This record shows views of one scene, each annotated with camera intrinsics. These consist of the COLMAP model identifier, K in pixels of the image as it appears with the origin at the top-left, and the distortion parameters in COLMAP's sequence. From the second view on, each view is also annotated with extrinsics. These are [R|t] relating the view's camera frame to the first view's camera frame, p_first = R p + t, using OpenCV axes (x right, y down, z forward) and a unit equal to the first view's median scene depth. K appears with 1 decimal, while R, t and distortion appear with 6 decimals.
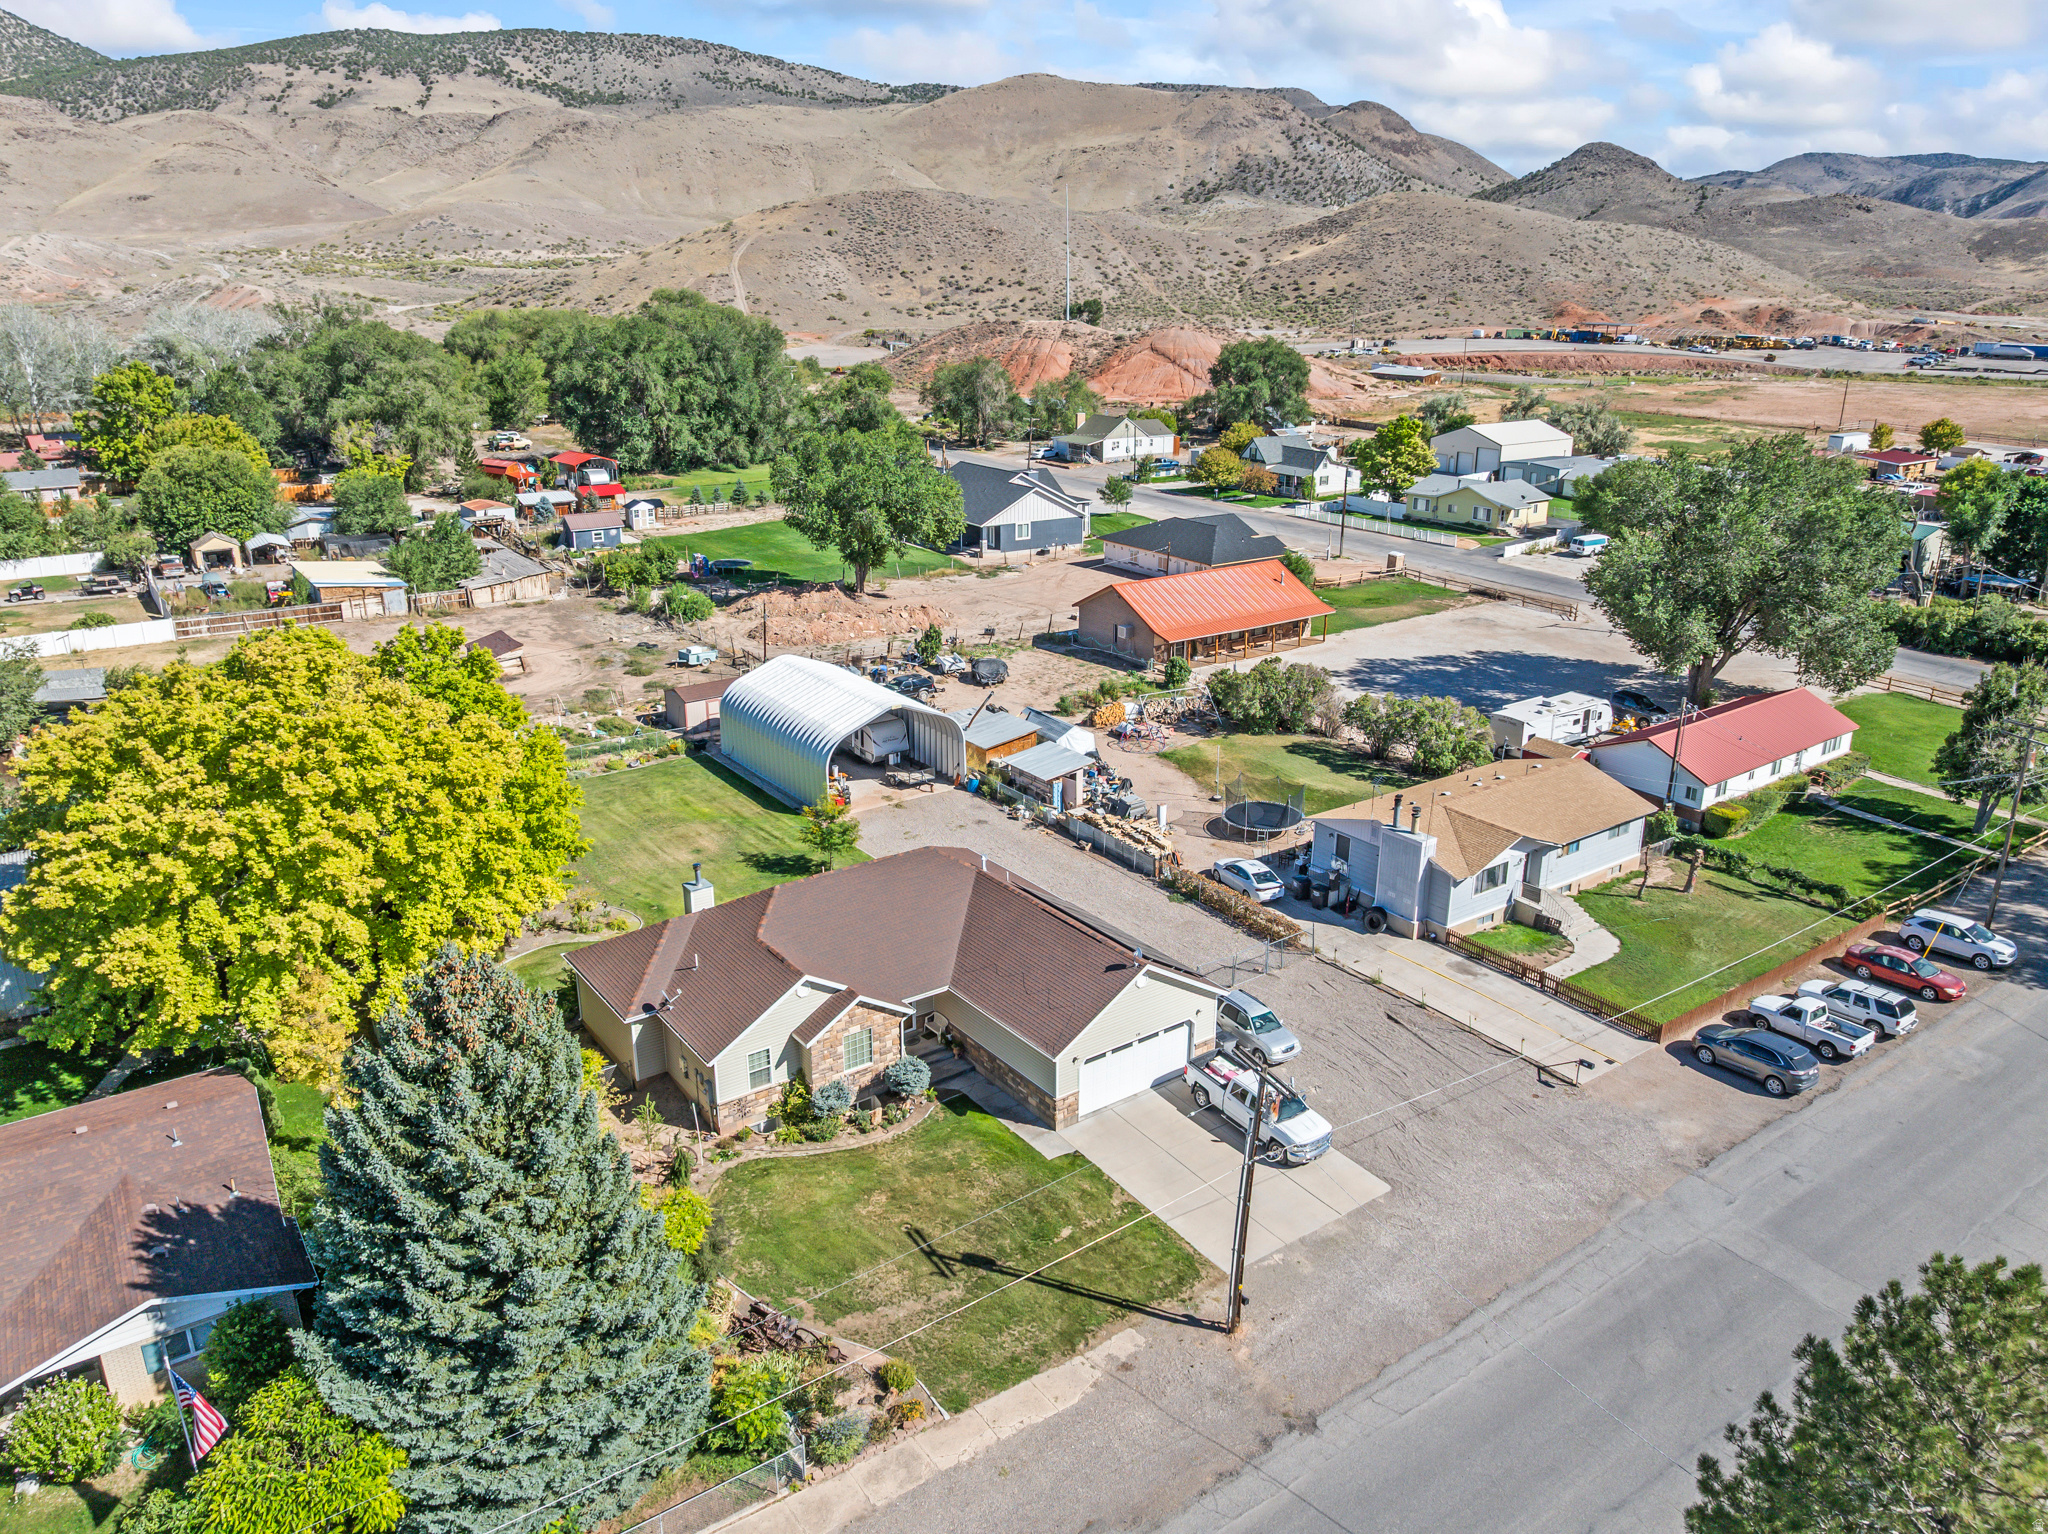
lens RADIAL K [[1437.6, 0, 1034.5], [0, 1437.6, 759.9], [0, 0, 1]] dist [-0.045679, 0.009925]
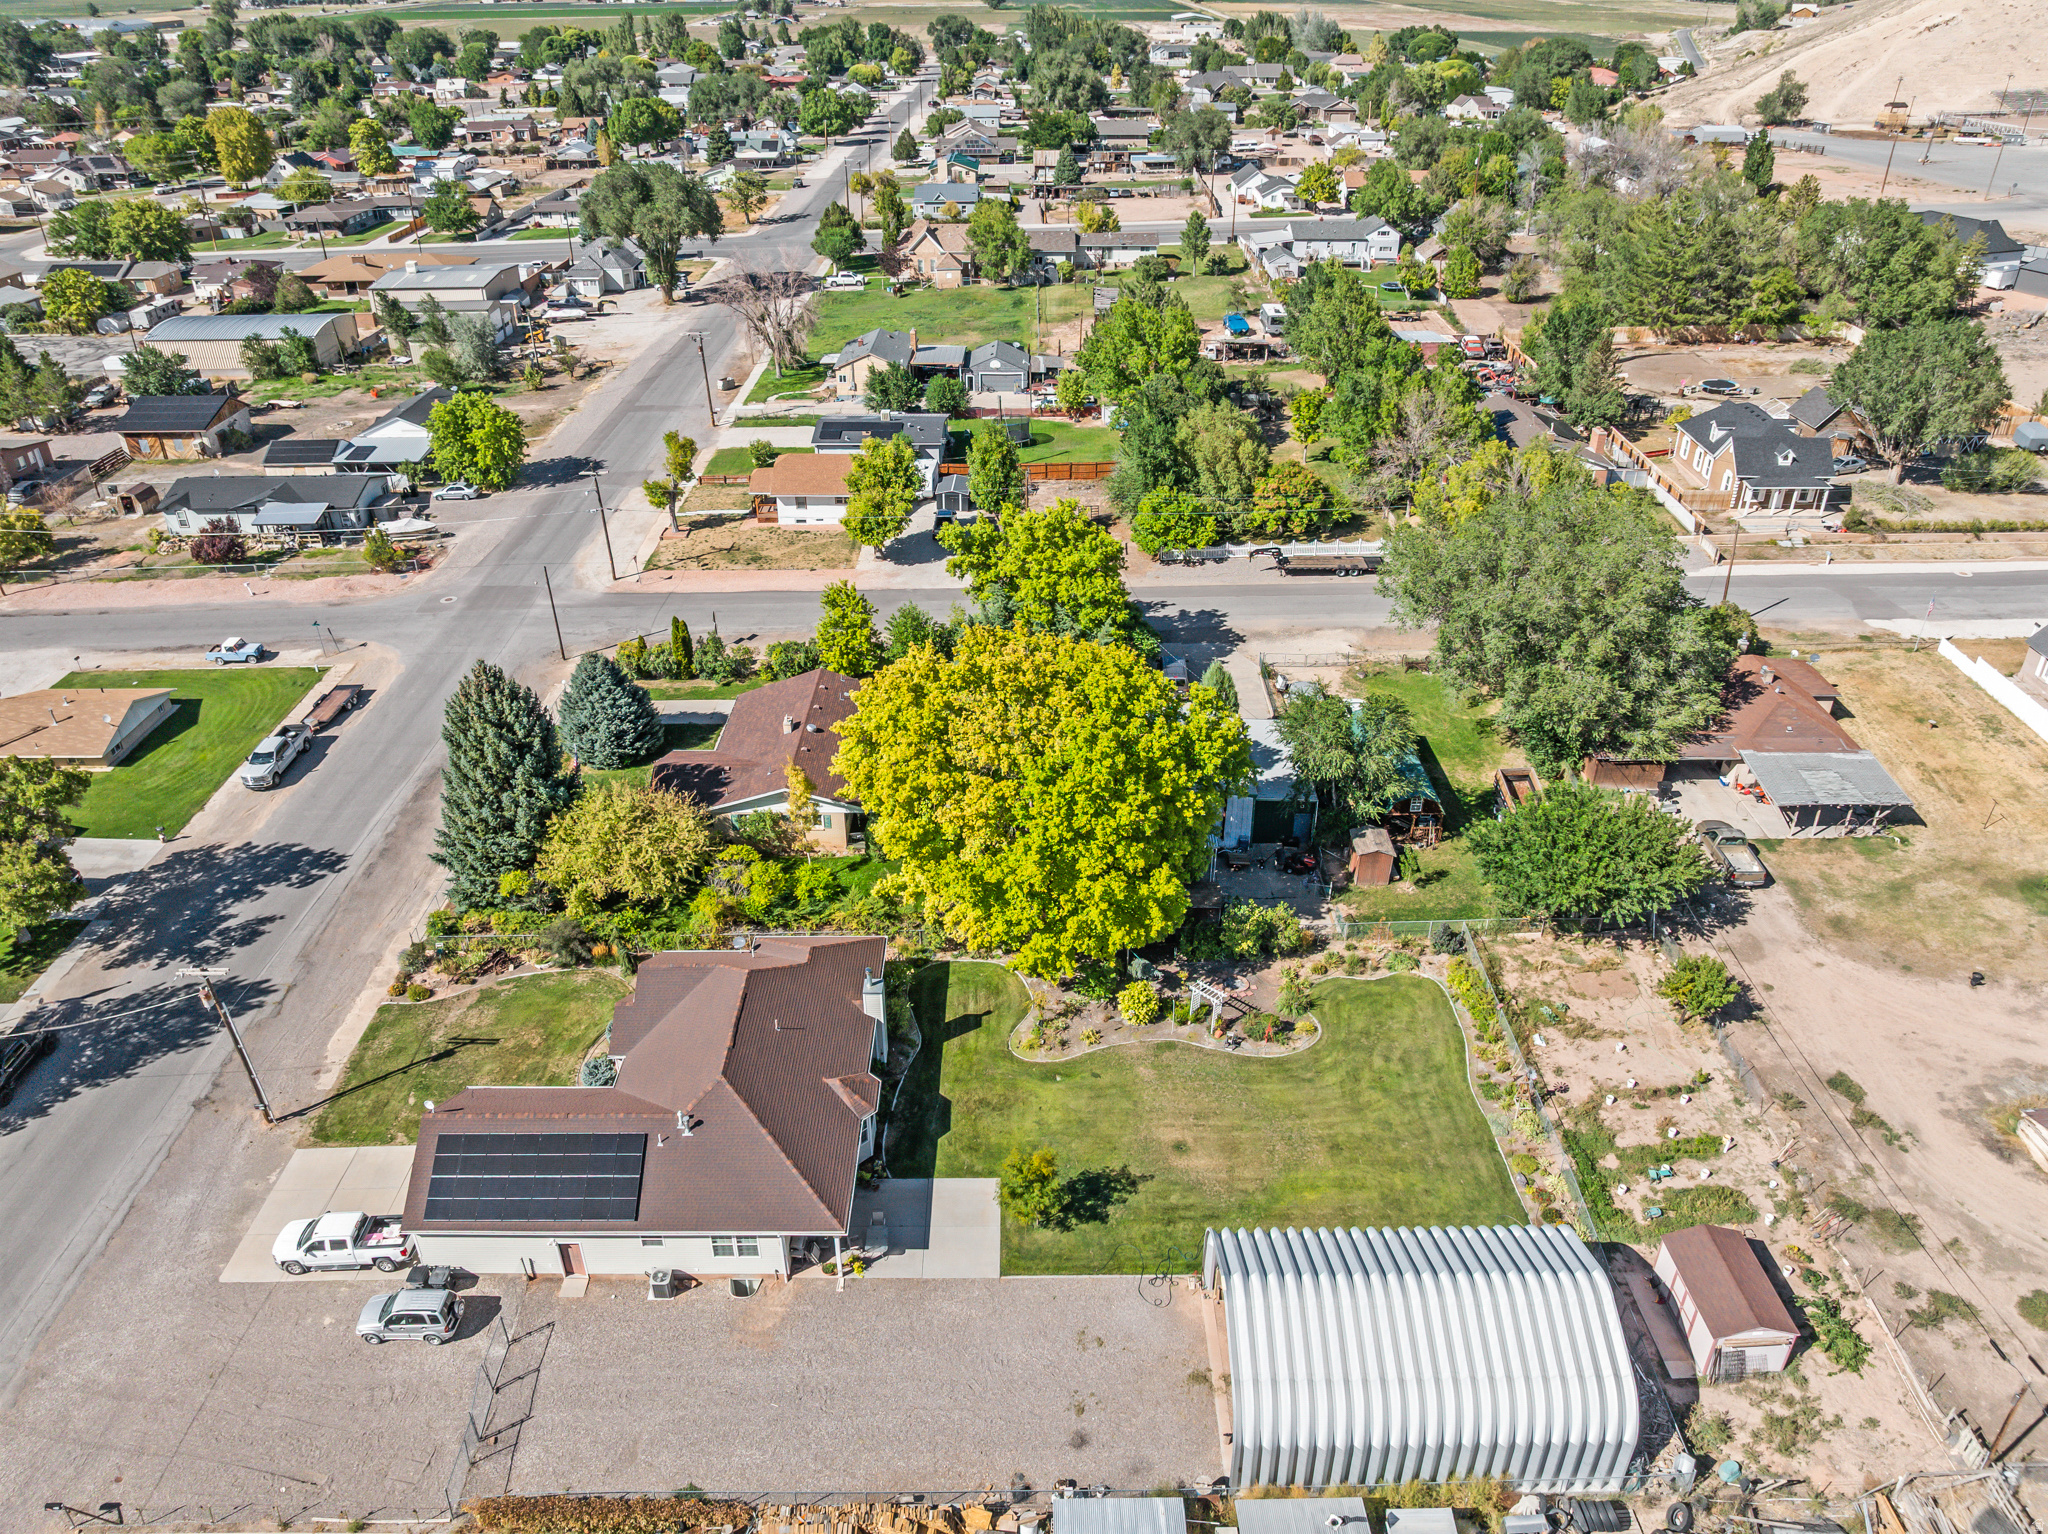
lens RADIAL K [[1437.6, 0, 1034.5], [0, 1437.6, 759.9], [0, 0, 1]] dist [-0.045679, 0.009925]
pose [[-0.591593, 0.399490, -0.700304, 0.174294], [-0.257605, 0.729416, 0.633713, -0.336738], [0.763975, 0.555302, -0.328606, 0.583347]]
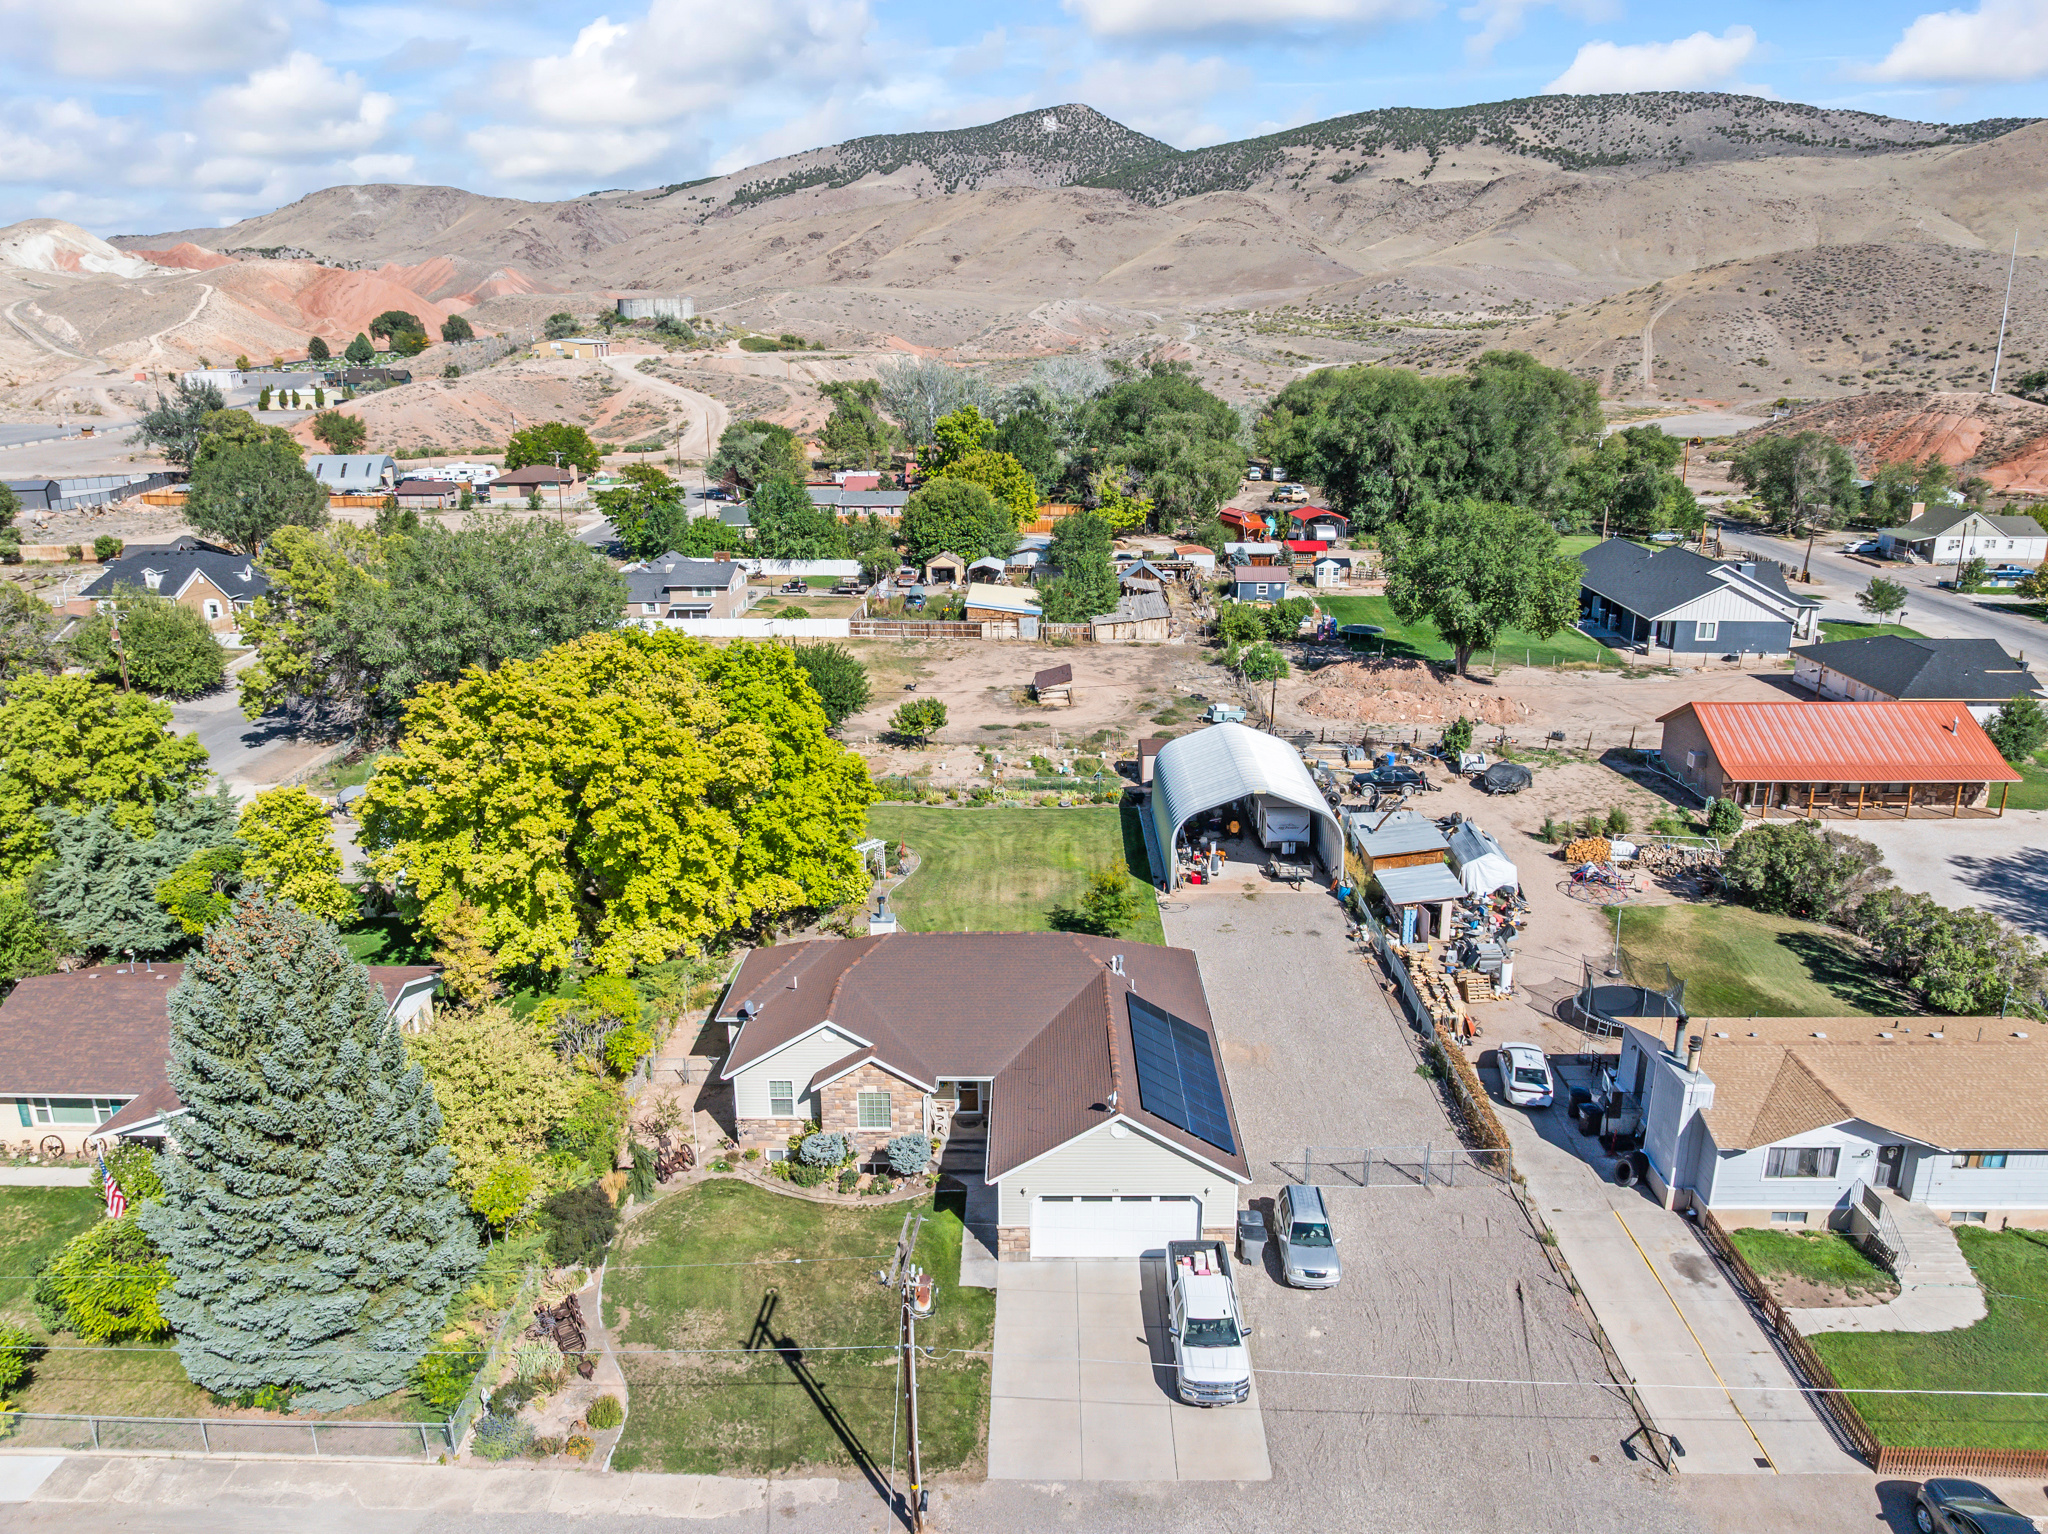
lens RADIAL K [[1437.6, 0, 1034.5], [0, 1437.6, 759.9], [0, 0, 1]] dist [-0.045679, 0.009925]
pose [[0.800723, 0.161185, -0.576942, 0.184845], [-0.183831, 0.982766, 0.019428, -0.027969], [0.570130, 0.090503, 0.816554, 0.087120]]
